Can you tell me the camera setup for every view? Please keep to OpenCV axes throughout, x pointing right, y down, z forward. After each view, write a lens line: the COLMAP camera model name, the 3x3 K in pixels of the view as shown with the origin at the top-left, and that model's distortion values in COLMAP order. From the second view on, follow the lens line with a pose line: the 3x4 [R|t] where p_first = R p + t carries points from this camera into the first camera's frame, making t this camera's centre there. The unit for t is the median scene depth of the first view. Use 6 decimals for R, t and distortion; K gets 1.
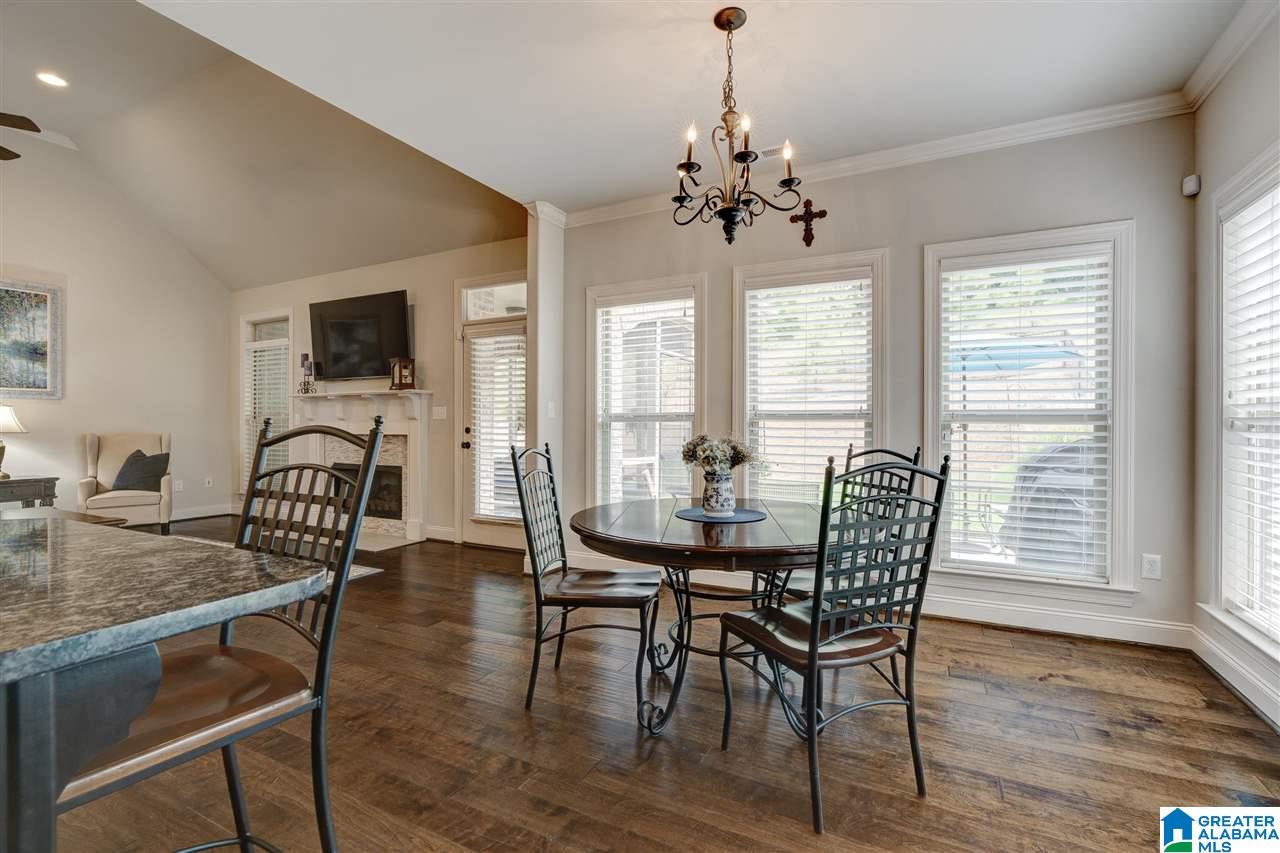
lens RADIAL K [[585.5, 0, 640.5], [0, 585.5, 423.6], [0, 0, 1]] dist [-0.007064, 0.002426]
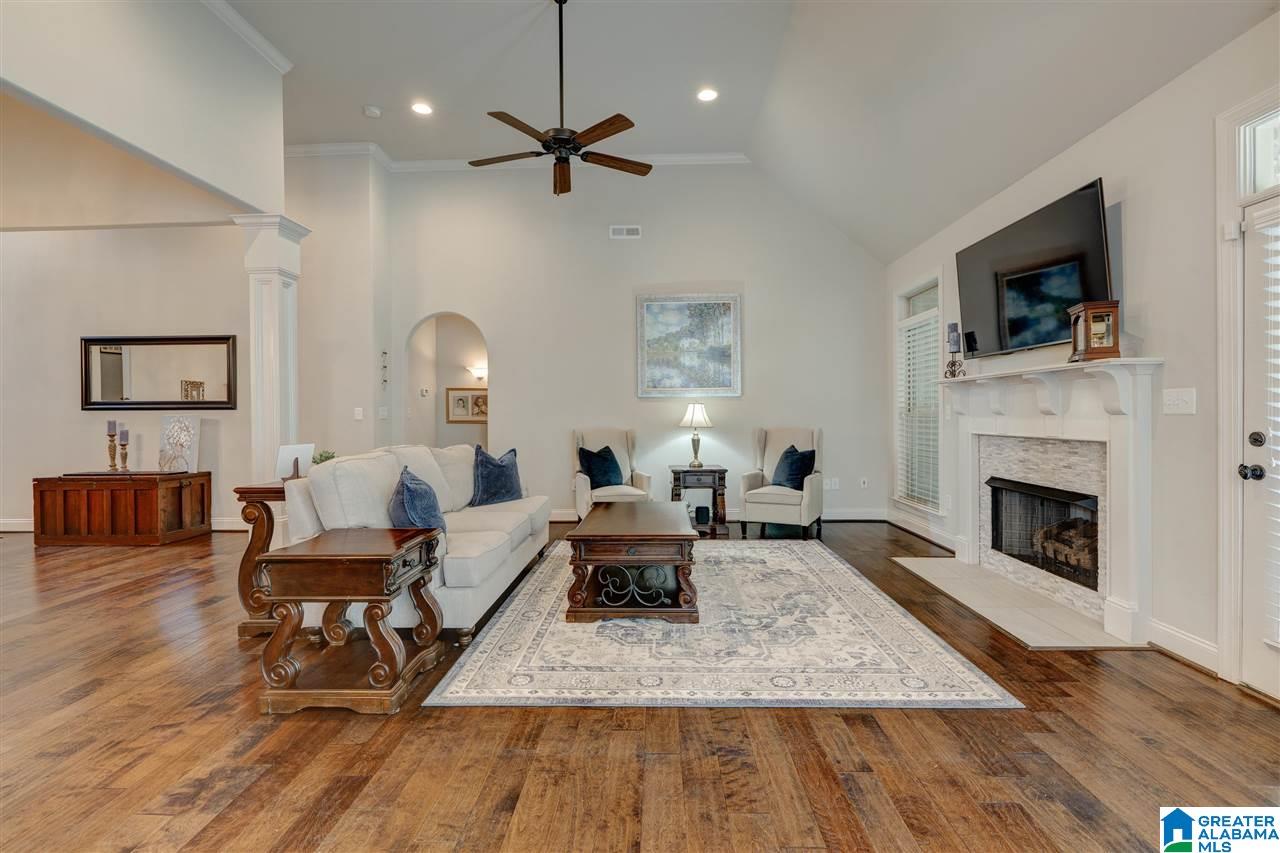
lens RADIAL K [[585.5, 0, 635.5], [0, 585.5, 417.6], [0, 0, 1]] dist [-0.007064, 0.002426]
pose [[0.430947, 0.002524, -0.902374, -0.092305], [0.010877, 0.999909, 0.007991, -0.012603], [0.902312, -0.013258, 0.430880, 0.356426]]
